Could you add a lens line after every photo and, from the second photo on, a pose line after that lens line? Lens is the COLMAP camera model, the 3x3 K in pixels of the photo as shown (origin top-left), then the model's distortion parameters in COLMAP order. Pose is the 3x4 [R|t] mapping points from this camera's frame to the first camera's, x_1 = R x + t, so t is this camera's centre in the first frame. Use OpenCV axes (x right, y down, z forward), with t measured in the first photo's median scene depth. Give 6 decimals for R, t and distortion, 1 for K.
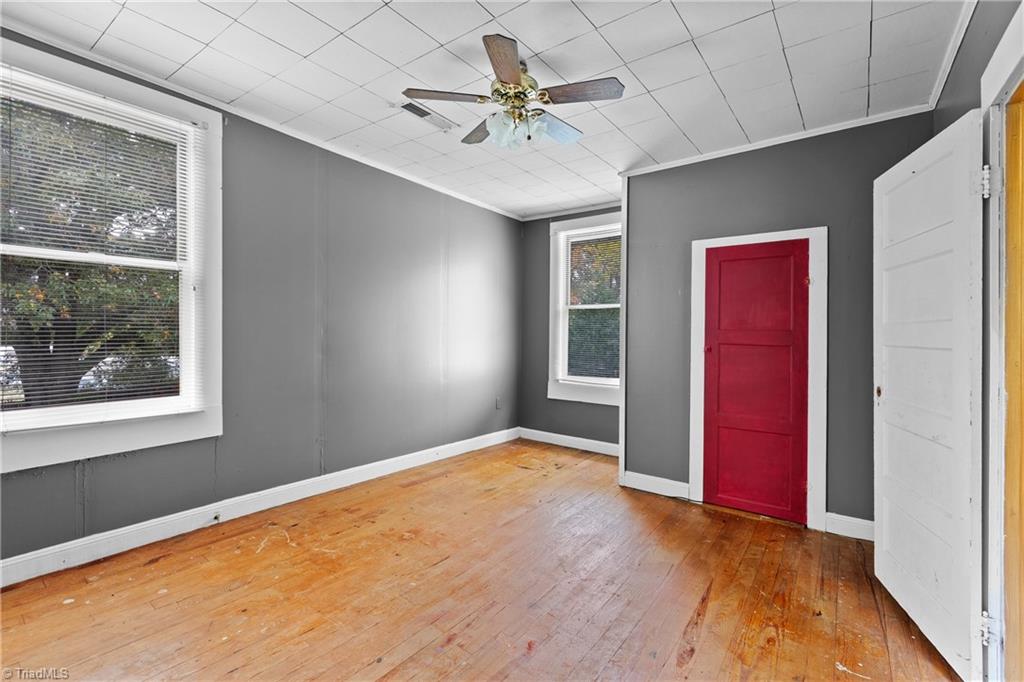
lens RADIAL K [[457.1, 0, 510.5], [0, 457.1, 328.1], [0, 0, 1]] dist [0.001137, -0.000159]
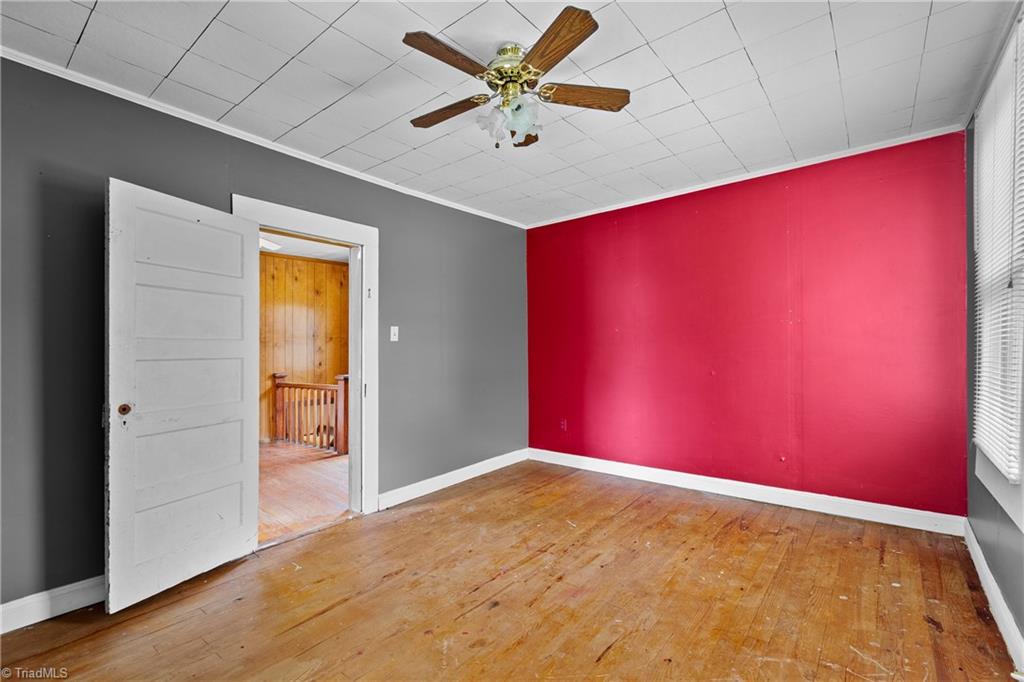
lens RADIAL K [[458.4, 0, 510.2], [0, 458.4, 339.1], [0, 0, 1]] dist [-0.001225, -0.000417]
pose [[-0.999422, -0.007059, 0.033246, -0.020213], [-0.008130, 0.999449, -0.032188, 0.017679], [-0.033001, -0.032440, -0.998929, 1.906689]]
